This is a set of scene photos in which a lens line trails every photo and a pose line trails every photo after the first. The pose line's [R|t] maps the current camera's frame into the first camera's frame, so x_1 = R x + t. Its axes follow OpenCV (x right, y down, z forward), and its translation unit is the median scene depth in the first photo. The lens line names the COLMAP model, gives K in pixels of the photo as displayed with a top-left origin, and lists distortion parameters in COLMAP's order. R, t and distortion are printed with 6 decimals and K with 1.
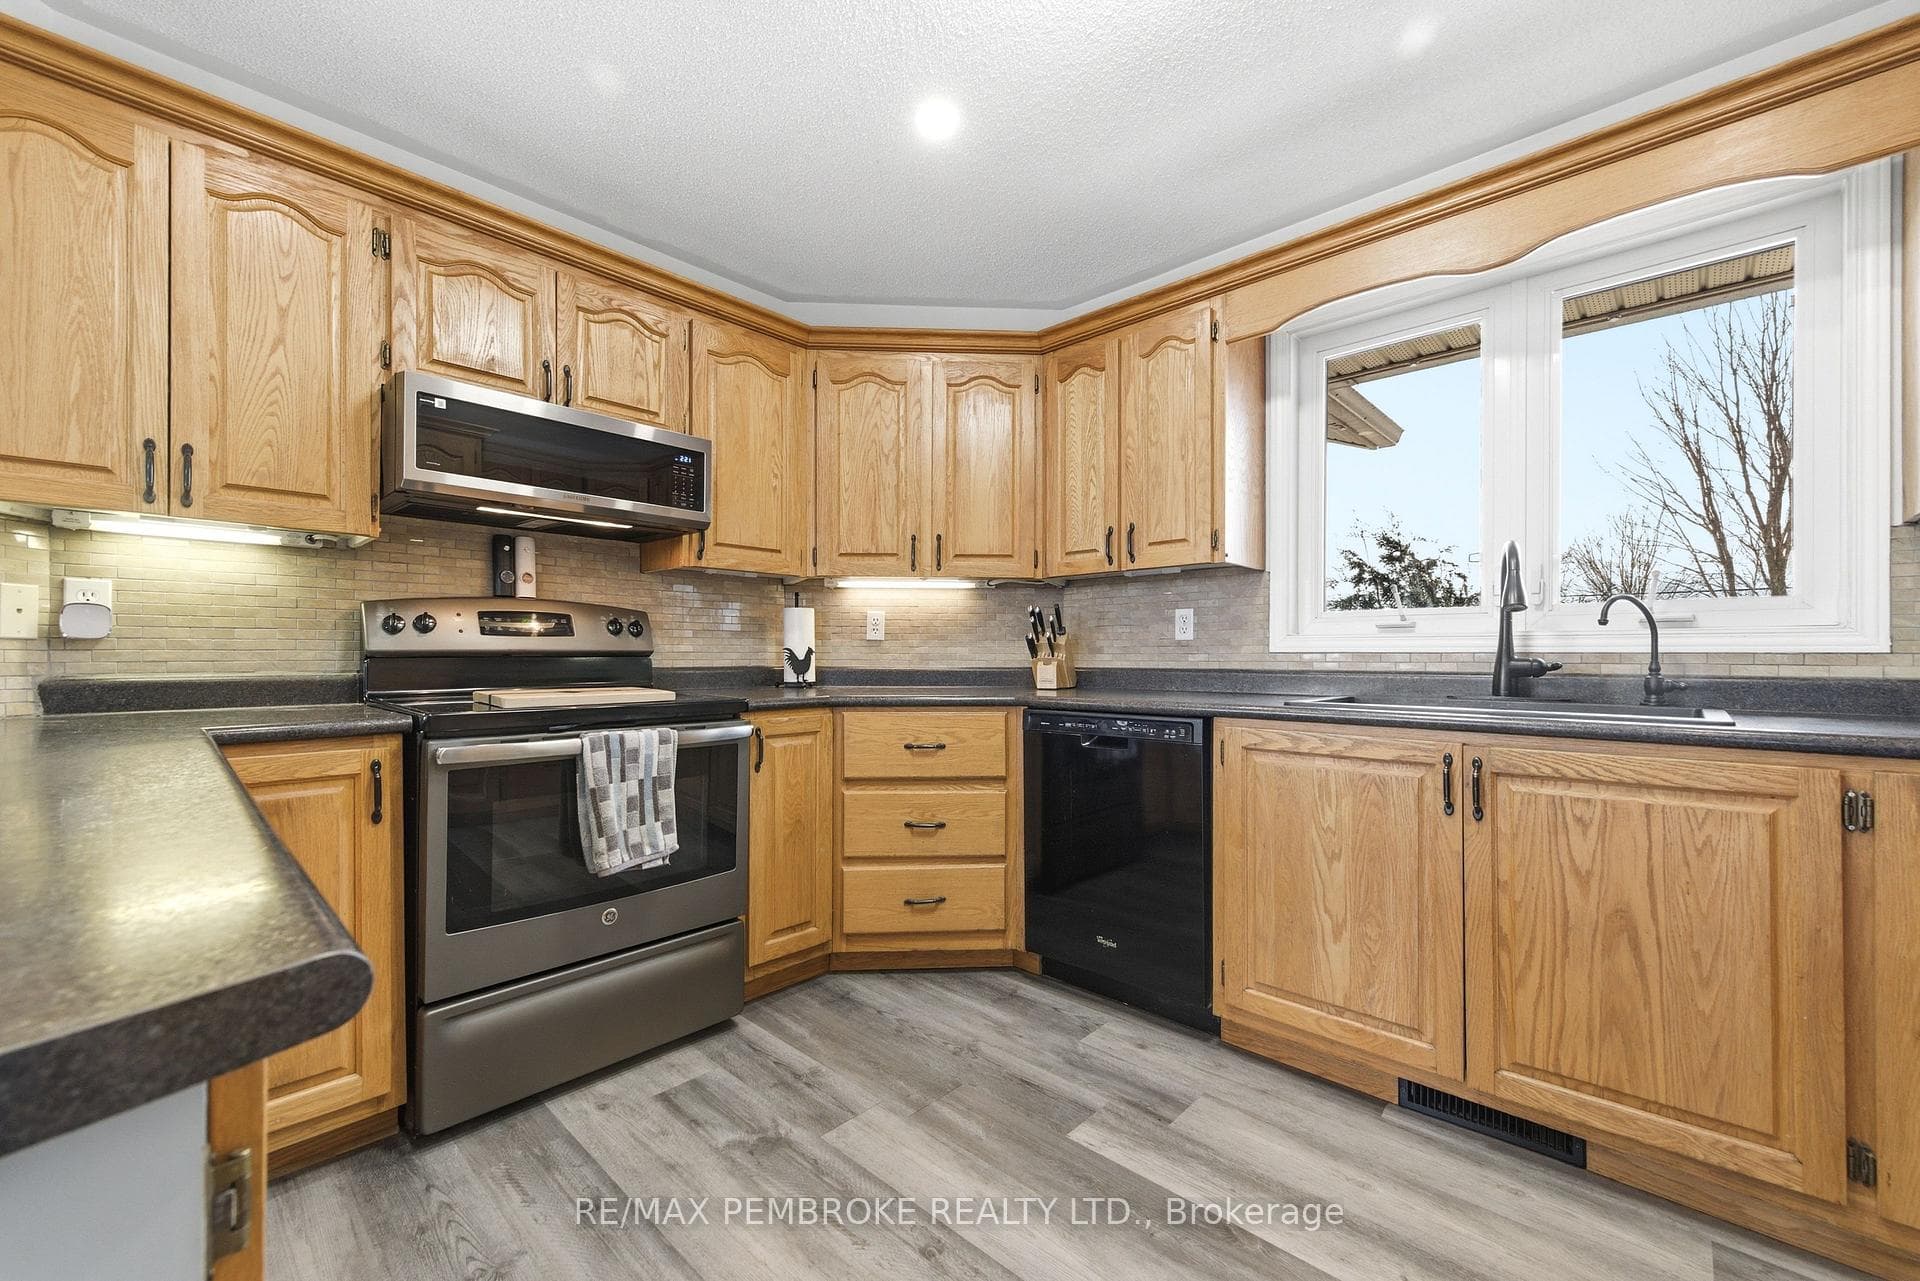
lens RADIAL K [[772.4, 0, 959.3], [0, 772.4, 647.6], [0, 0, 1]] dist [0.006141, -0.000875]
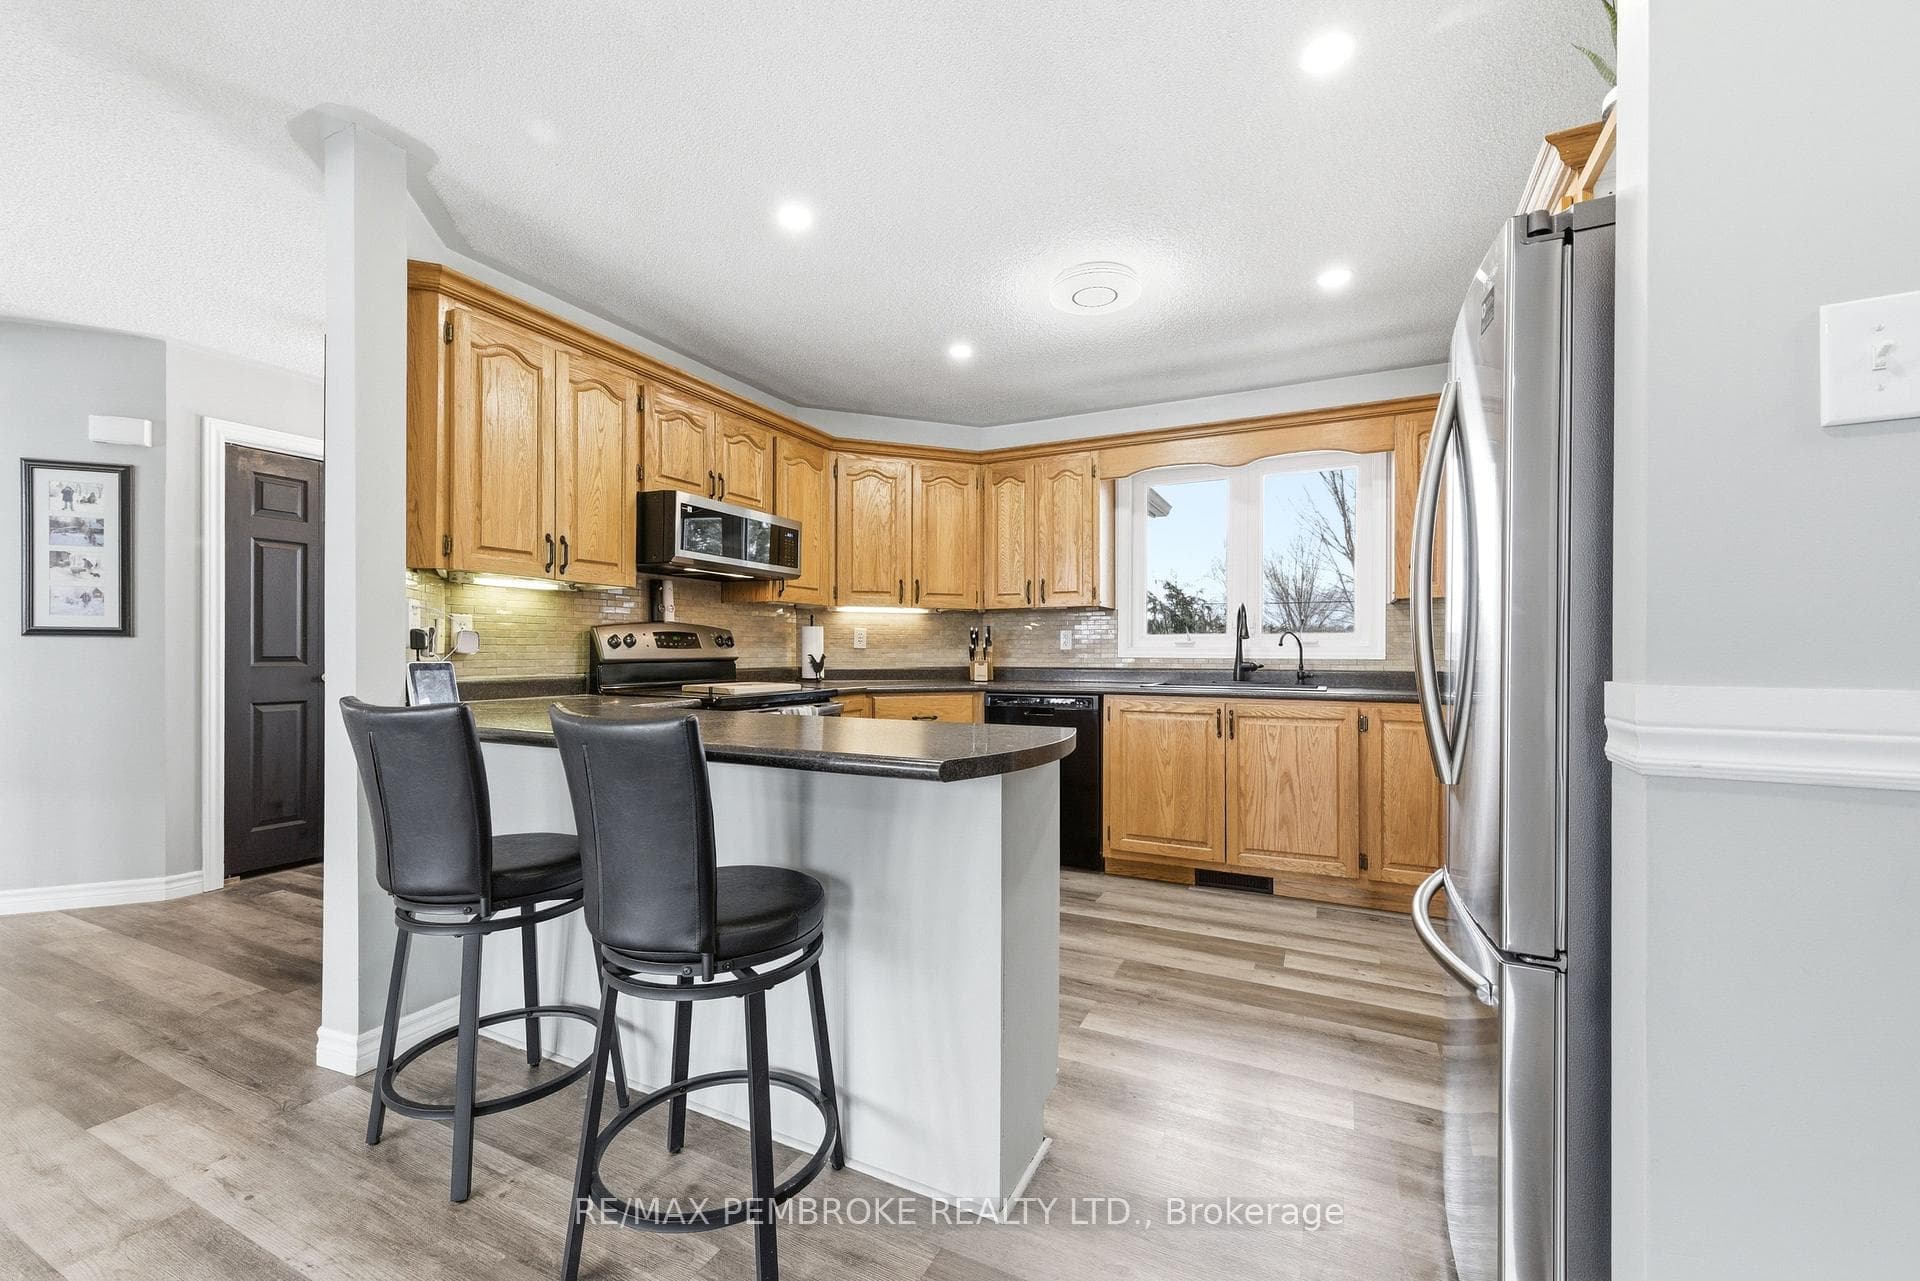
lens RADIAL K [[772.4, 0, 960.1], [0, 772.4, 644.6], [0, 0, 1]] dist [0.006141, -0.000875]
pose [[0.956117, 0.002699, 0.292974, -0.461833], [-0.003394, 0.999993, 0.001864, -0.026211], [-0.292967, -0.002776, 0.956119, -0.562566]]
